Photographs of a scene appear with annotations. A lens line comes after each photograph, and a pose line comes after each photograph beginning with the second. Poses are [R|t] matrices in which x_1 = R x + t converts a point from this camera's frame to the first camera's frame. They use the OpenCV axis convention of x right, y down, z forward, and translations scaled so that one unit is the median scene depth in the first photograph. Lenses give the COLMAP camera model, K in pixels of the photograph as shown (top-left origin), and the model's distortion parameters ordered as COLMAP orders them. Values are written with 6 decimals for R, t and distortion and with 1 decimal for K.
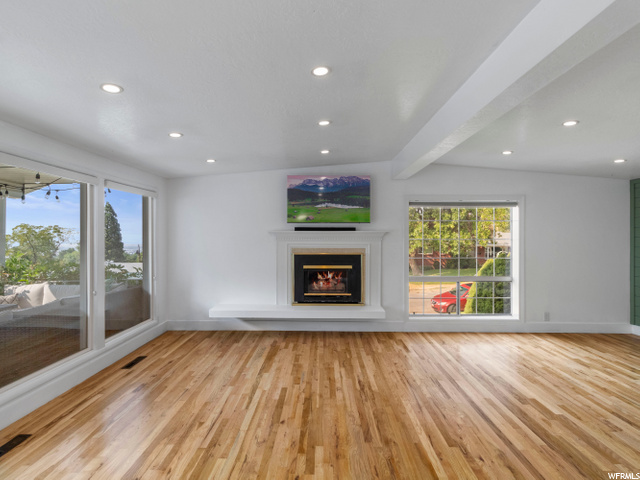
lens RADIAL K [[337.3, 0, 319.5], [0, 337.3, 237.5], [0, 0, 1]] dist [0.000808, -0.000187]
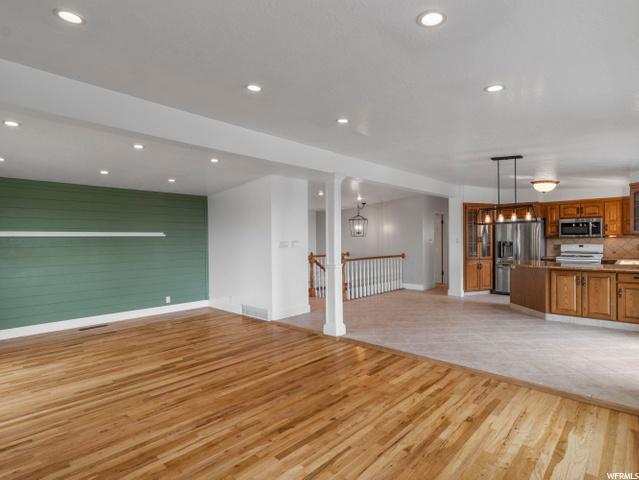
lens RADIAL K [[345.5, 0, 328.4], [0, 345.5, 242.4], [0, 0, 1]] dist [0.003528, 0.001082]
pose [[-0.745991, -0.001232, 0.665954, -0.485152], [0.006317, 0.999940, 0.008925, 0.011336], [-0.665926, 0.010864, -0.745939, 1.102698]]
